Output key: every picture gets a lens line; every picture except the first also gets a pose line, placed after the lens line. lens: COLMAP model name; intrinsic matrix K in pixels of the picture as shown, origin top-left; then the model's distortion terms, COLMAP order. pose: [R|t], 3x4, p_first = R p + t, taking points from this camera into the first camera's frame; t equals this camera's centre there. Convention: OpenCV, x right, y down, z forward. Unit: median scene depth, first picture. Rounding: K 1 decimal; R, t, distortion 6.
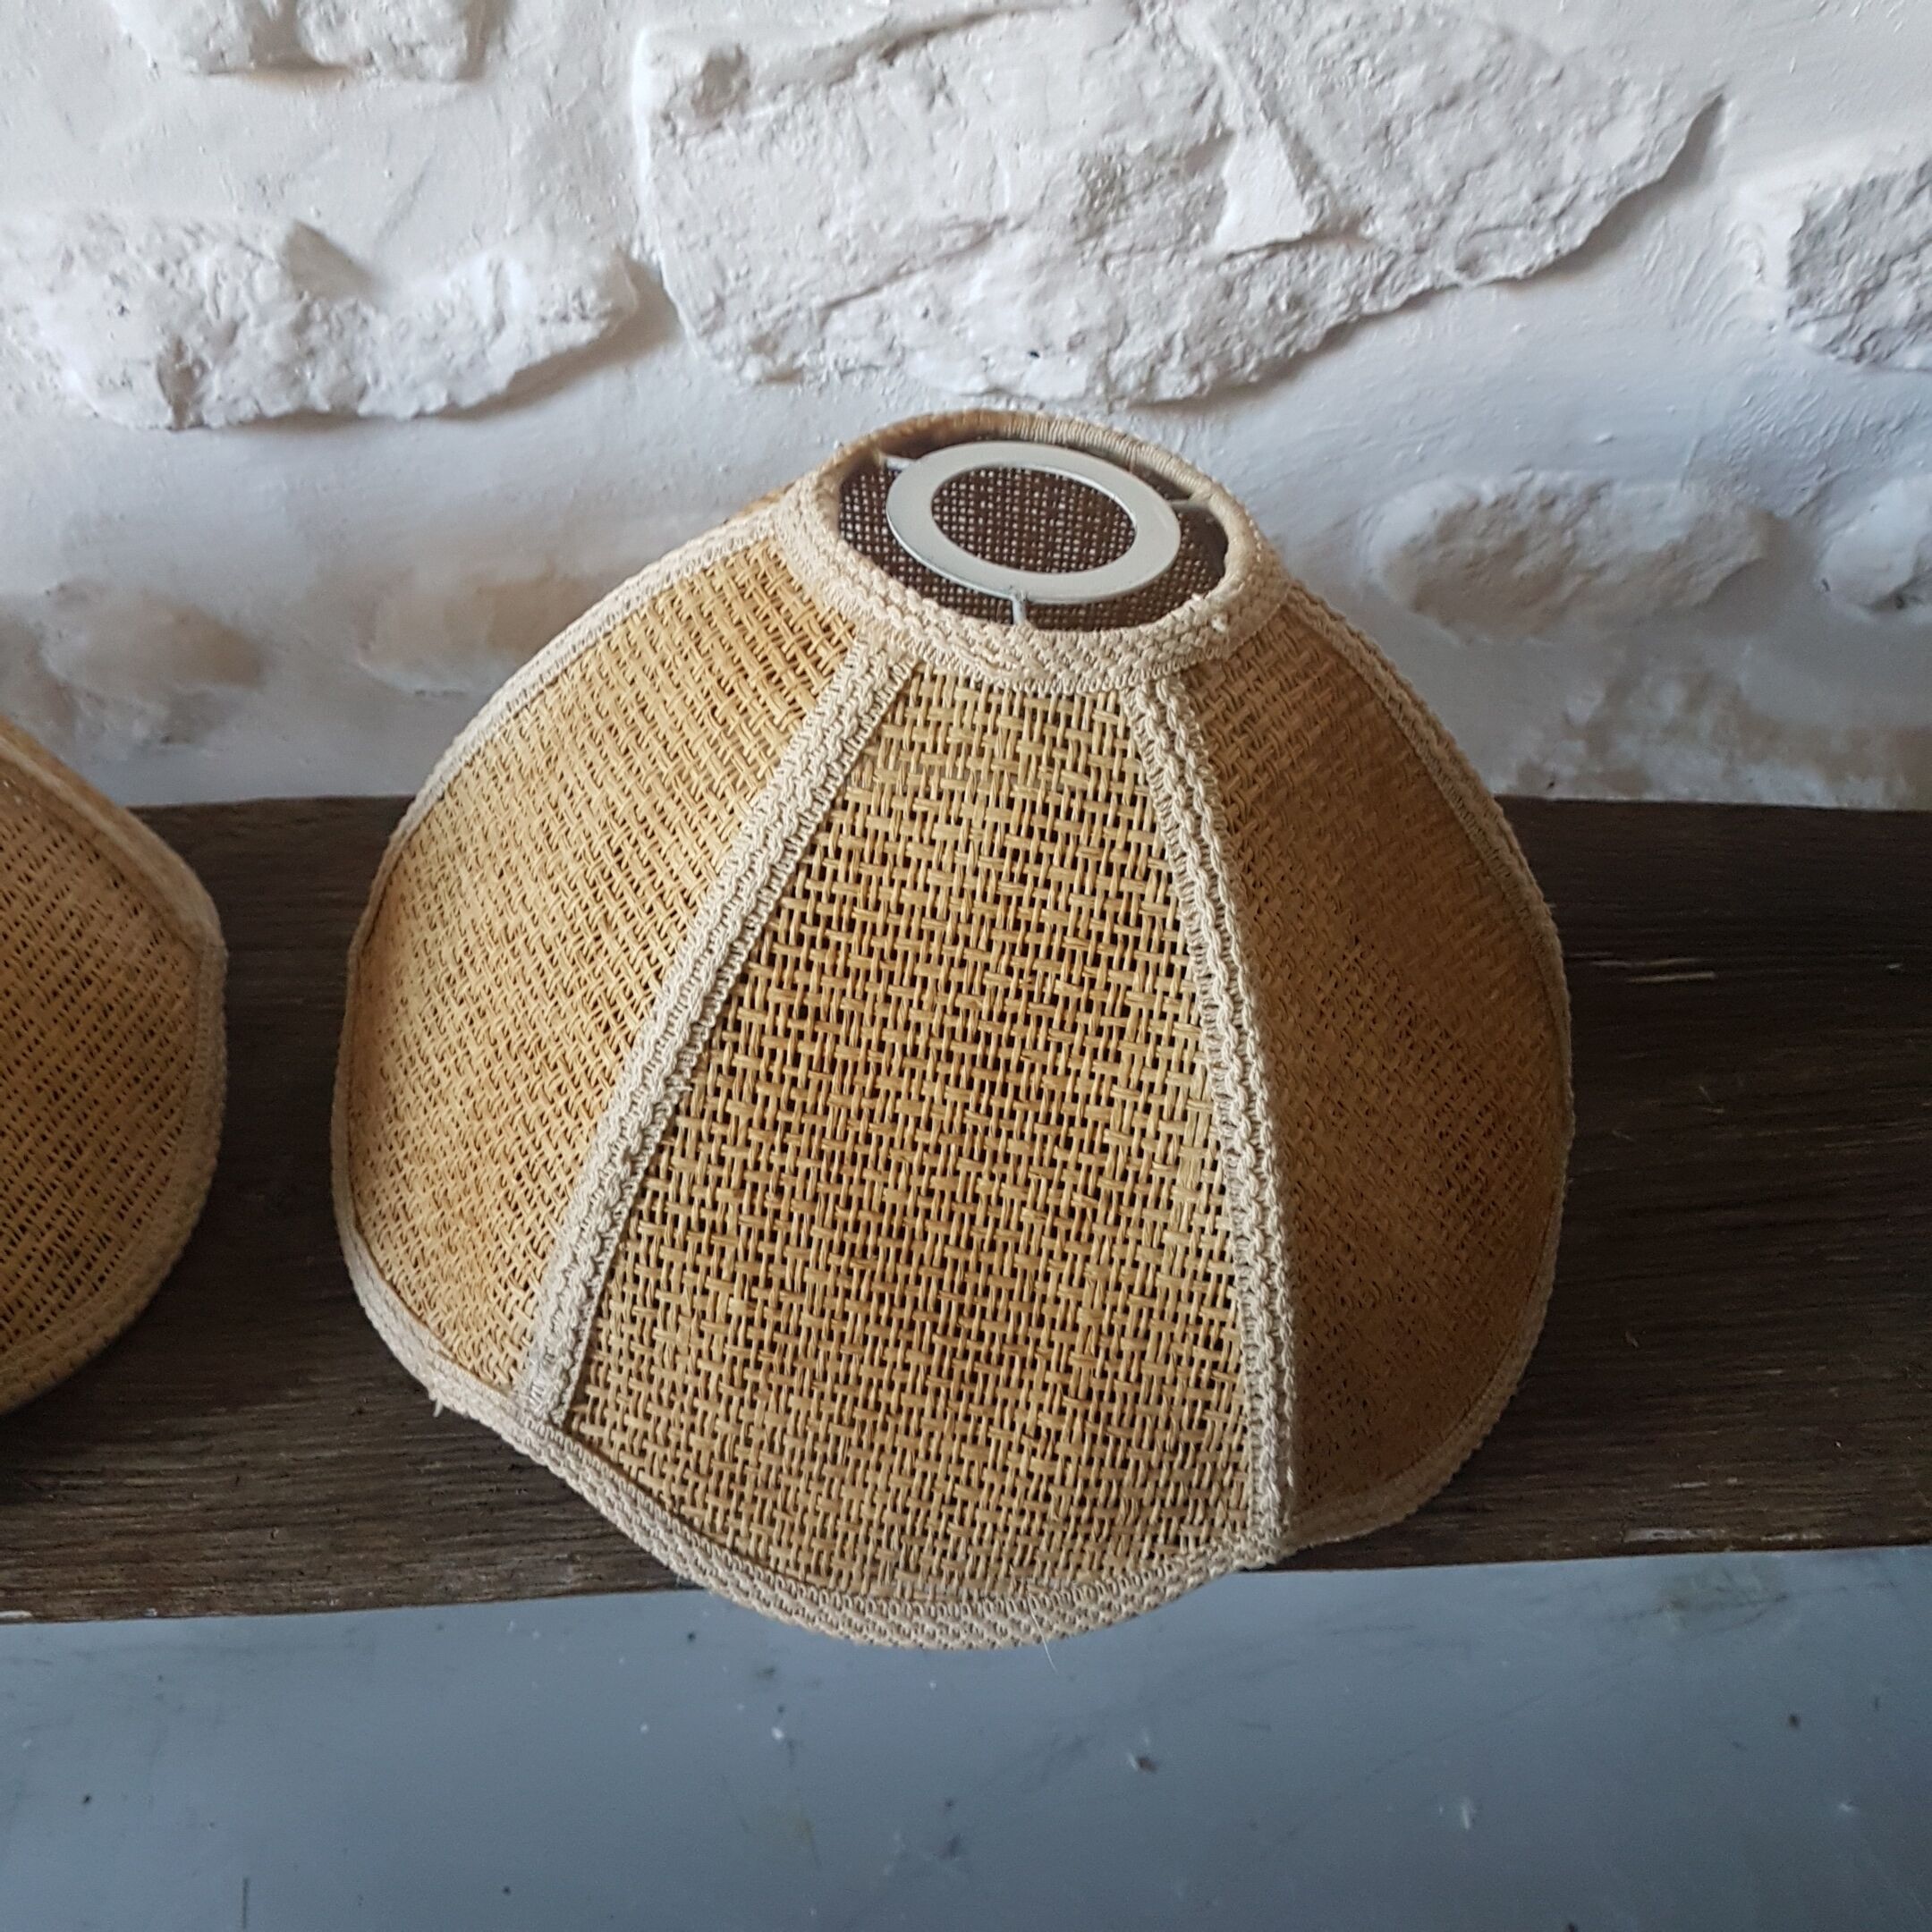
lens RADIAL K [[2038.8, 0, 923.6], [0, 2038.8, 964.4], [0, 0, 1]] dist [0.005220, -0.021499]
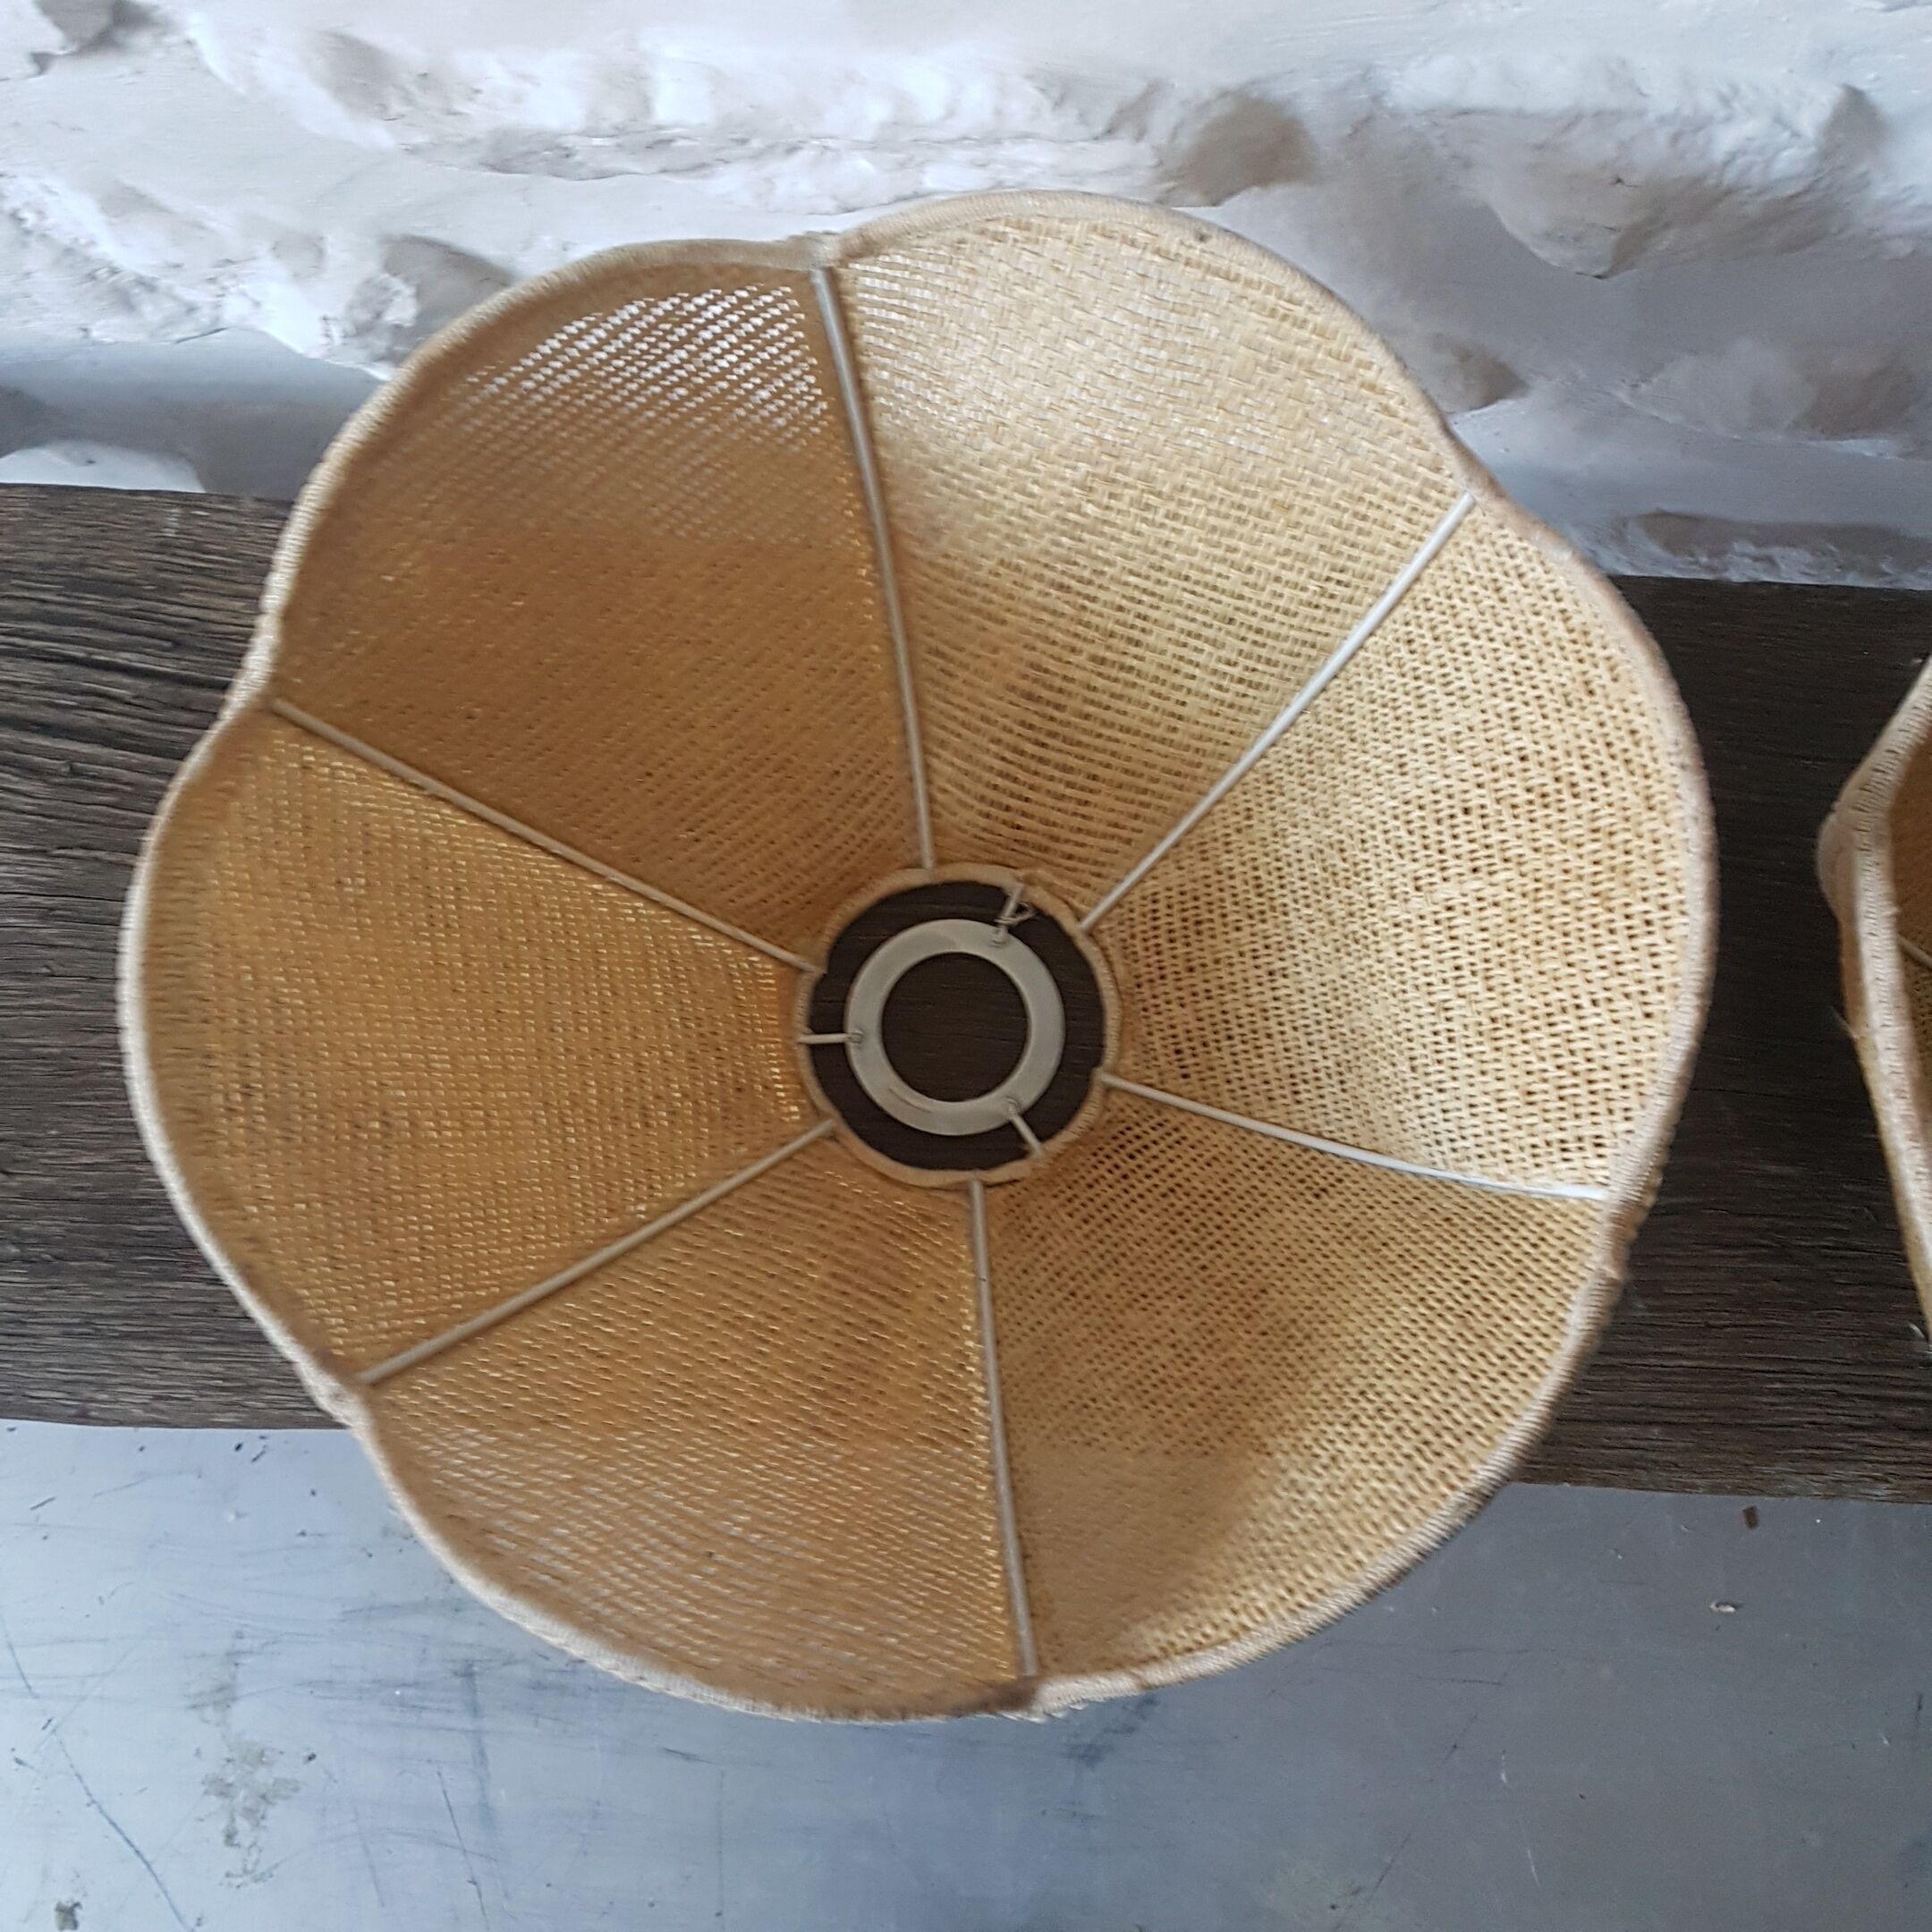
lens RADIAL K [[2019.2, 0, 954.8], [0, 2019.2, 999.4], [0, 0, 1]] dist [-0.003789, -0.006584]
pose [[0.990987, 0.125471, -0.046925, -0.689335], [-0.074830, 0.809040, 0.582970, -0.606622], [0.111110, -0.574205, 0.811137, 0.084751]]
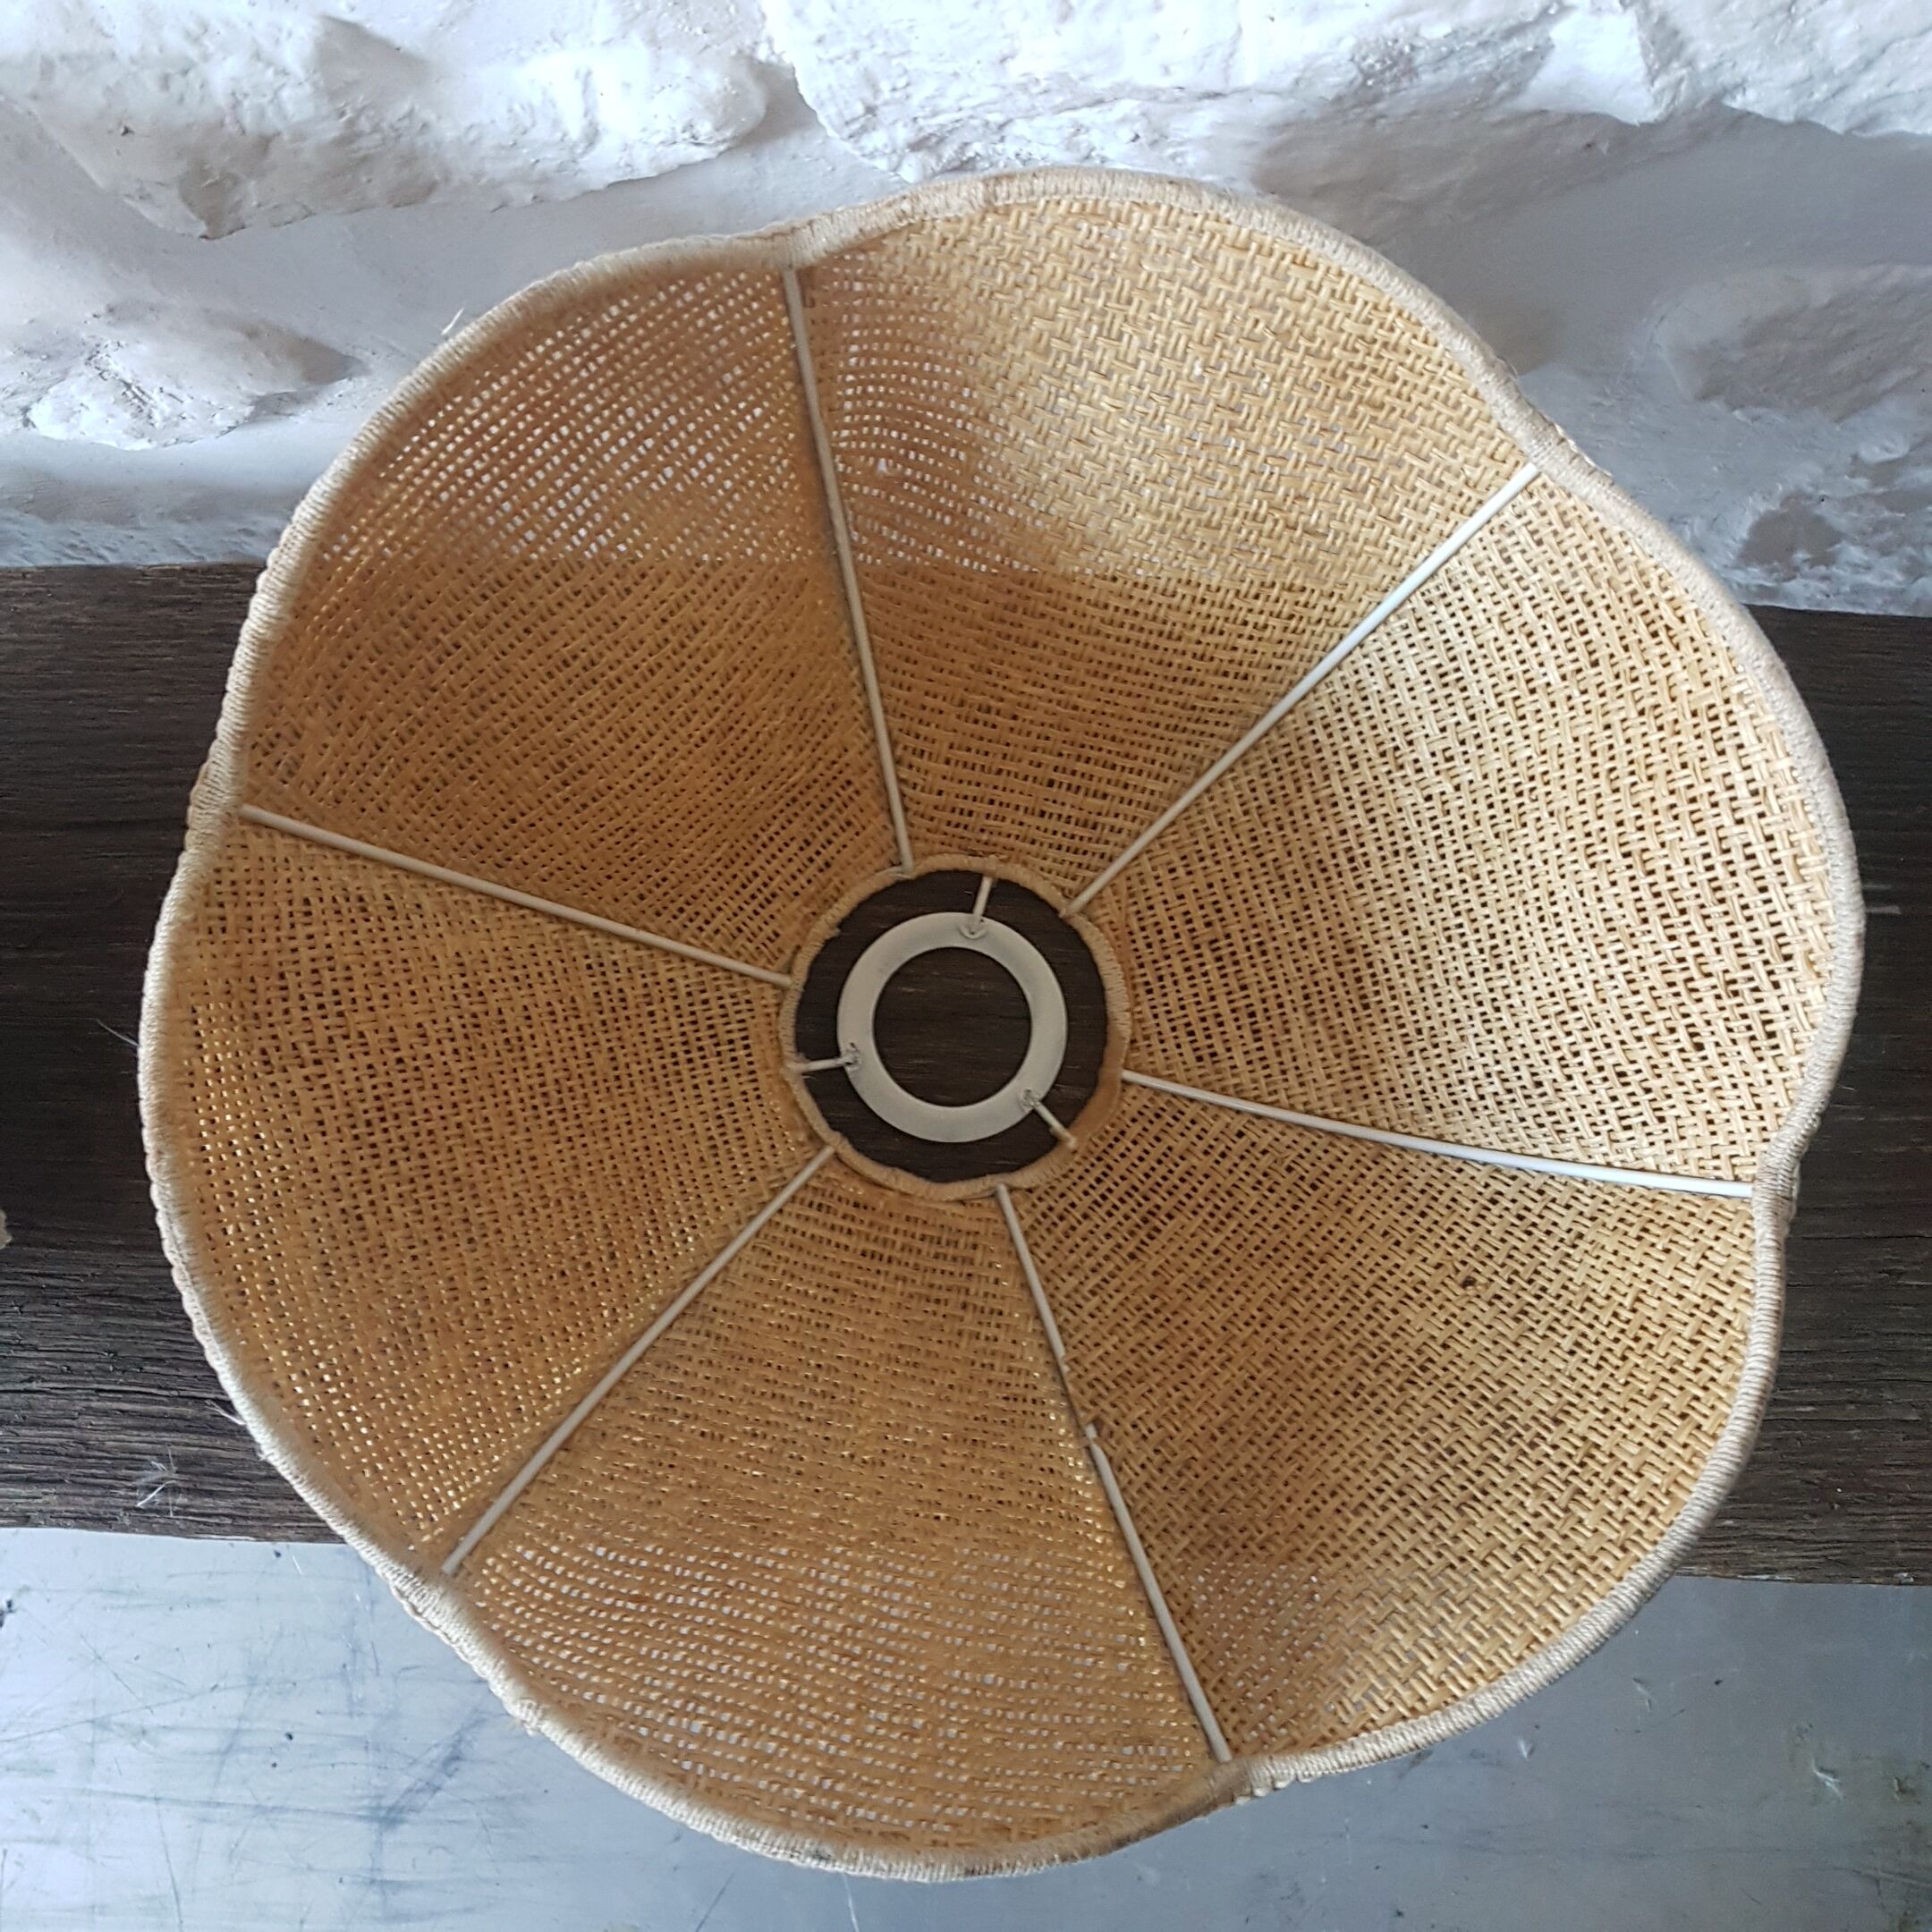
lens RADIAL K [[2038.8, 0, 923.6], [0, 2038.8, 964.4], [0, 0, 1]] dist [0.005220, -0.021499]
pose [[0.994448, 0.092744, -0.049726, -0.013554], [-0.047596, 0.817836, 0.573480, -0.618608], [0.093855, -0.567929, 0.817709, 0.221940]]
